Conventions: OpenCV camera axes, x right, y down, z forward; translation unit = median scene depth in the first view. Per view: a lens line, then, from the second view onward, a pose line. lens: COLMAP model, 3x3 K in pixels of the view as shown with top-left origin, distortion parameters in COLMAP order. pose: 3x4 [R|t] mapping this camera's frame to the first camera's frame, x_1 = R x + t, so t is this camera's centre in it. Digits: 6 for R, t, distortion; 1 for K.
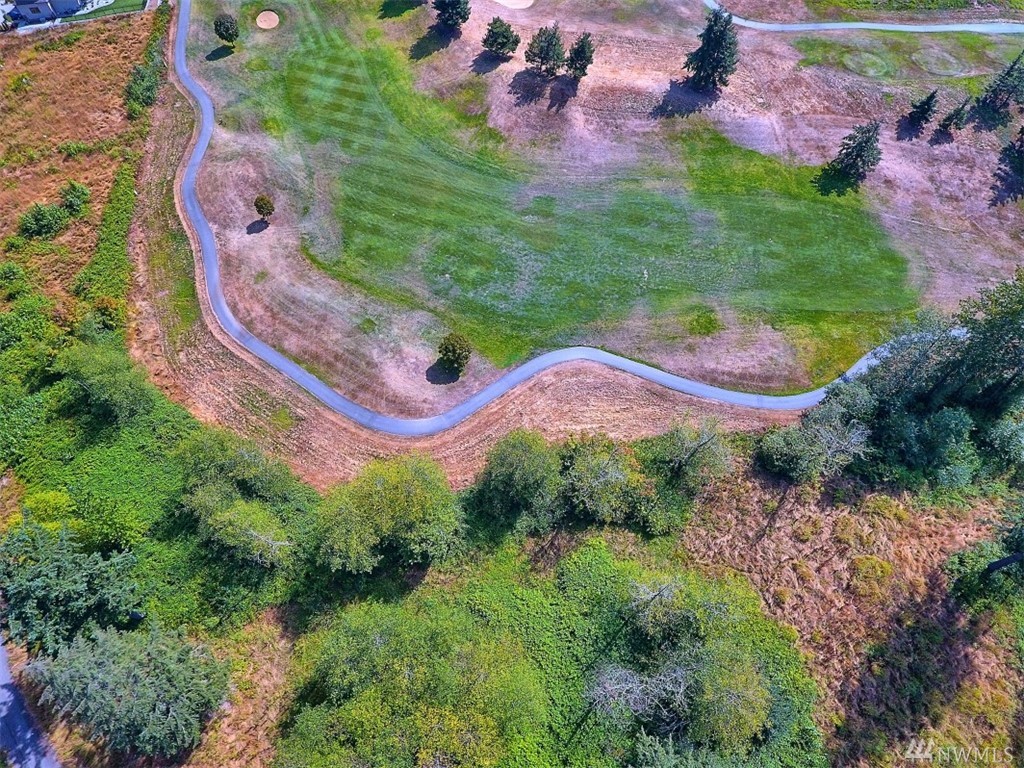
lens RADIAL K [[599.4, 0, 513.2], [0, 599.4, 371.4], [0, 0, 1]] dist [-0.006634, -0.001491]
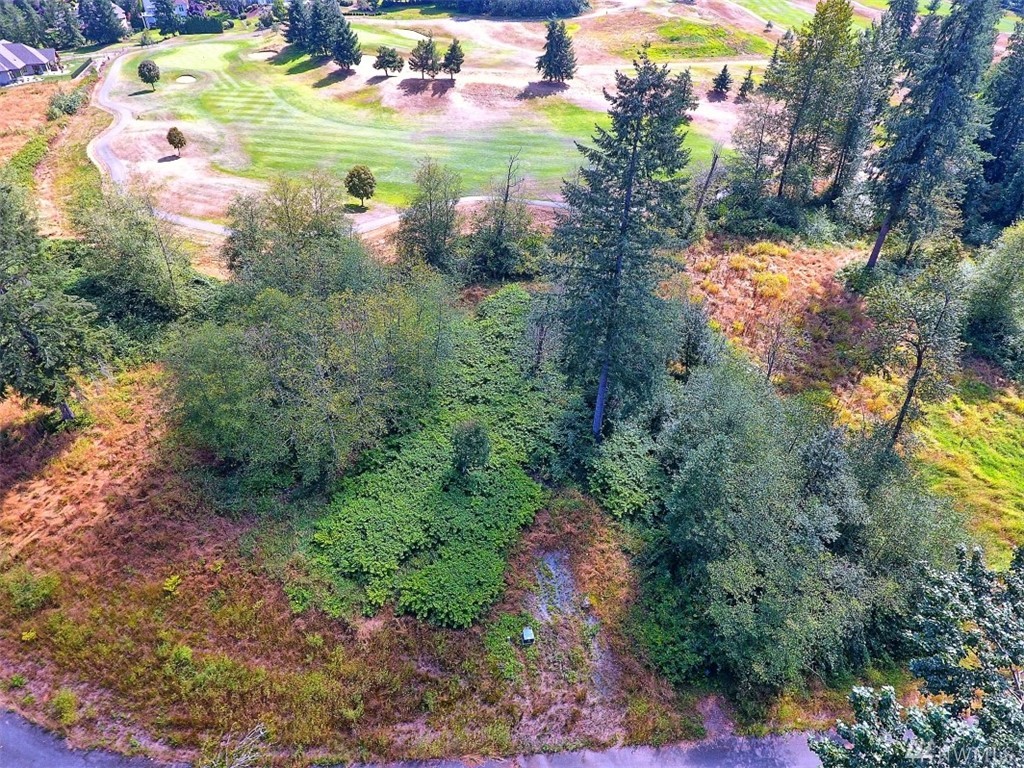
lens RADIAL K [[600.5, 0, 512.2], [0, 600.5, 371.3], [0, 0, 1]] dist [-0.008129, -0.001495]
pose [[0.983792, -0.098234, 0.150012, -0.022887], [0.147295, 0.919822, -0.363637, 0.687977], [-0.102263, 0.379839, 0.919383, 0.112195]]
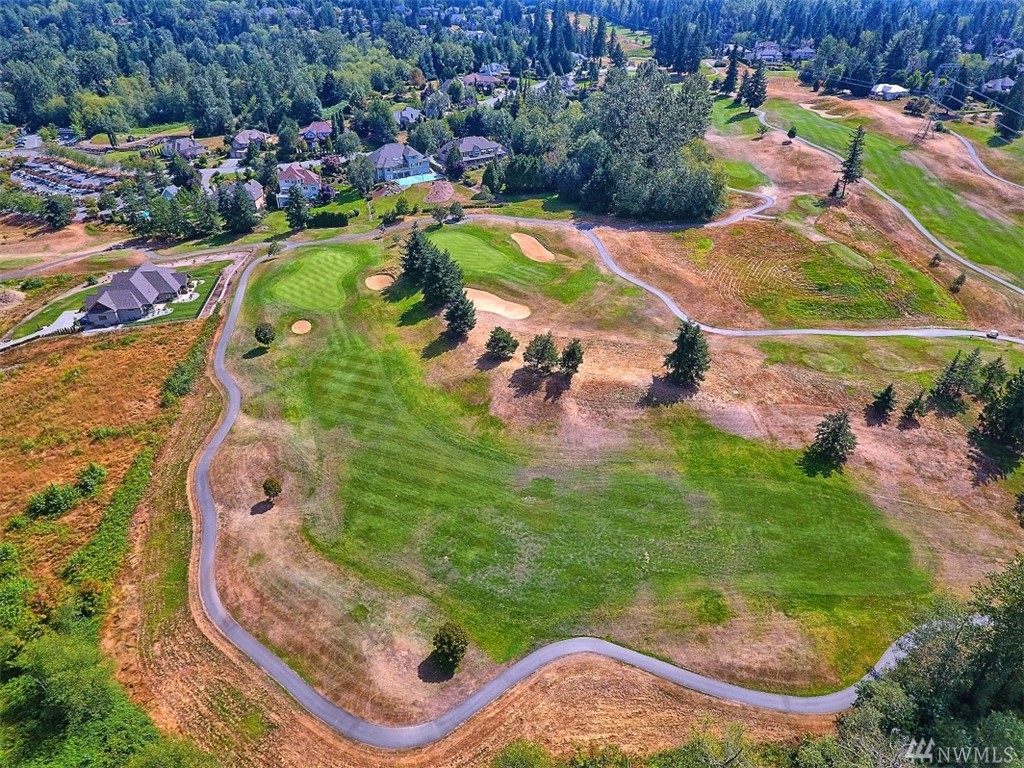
lens RADIAL K [[599.1, 0, 513.5], [0, 599.1, 372.1], [0, 0, 1]] dist [-0.006404, -0.000729]
pose [[0.999999, 0.000509, 0.001495, -0.000229], [0.000182, 0.903339, -0.428926, -0.014835], [-0.001569, 0.428926, 0.903338, -0.024232]]
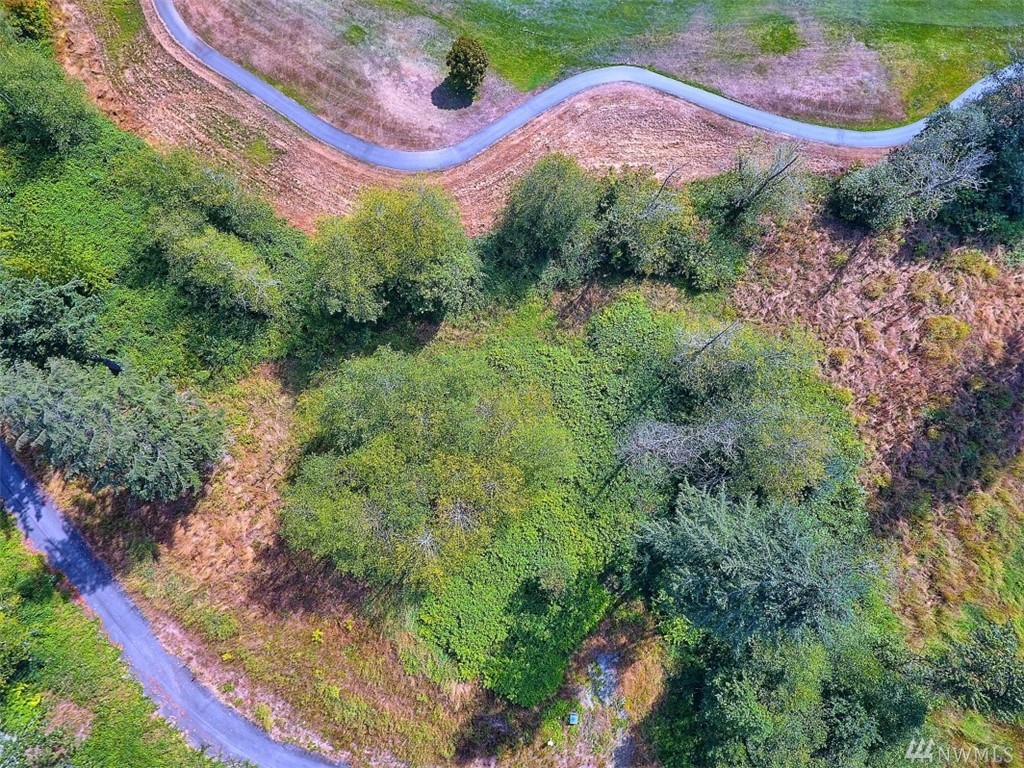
lens RADIAL K [[600.0, 0, 512.6], [0, 600.0, 371.8], [0, 0, 1]] dist [-0.007473, -0.002081]
pose [[0.999925, 0.011729, -0.003646, -0.028350], [-0.010105, 0.954341, 0.298548, 0.115771], [0.006981, -0.298489, 0.954388, 0.120317]]
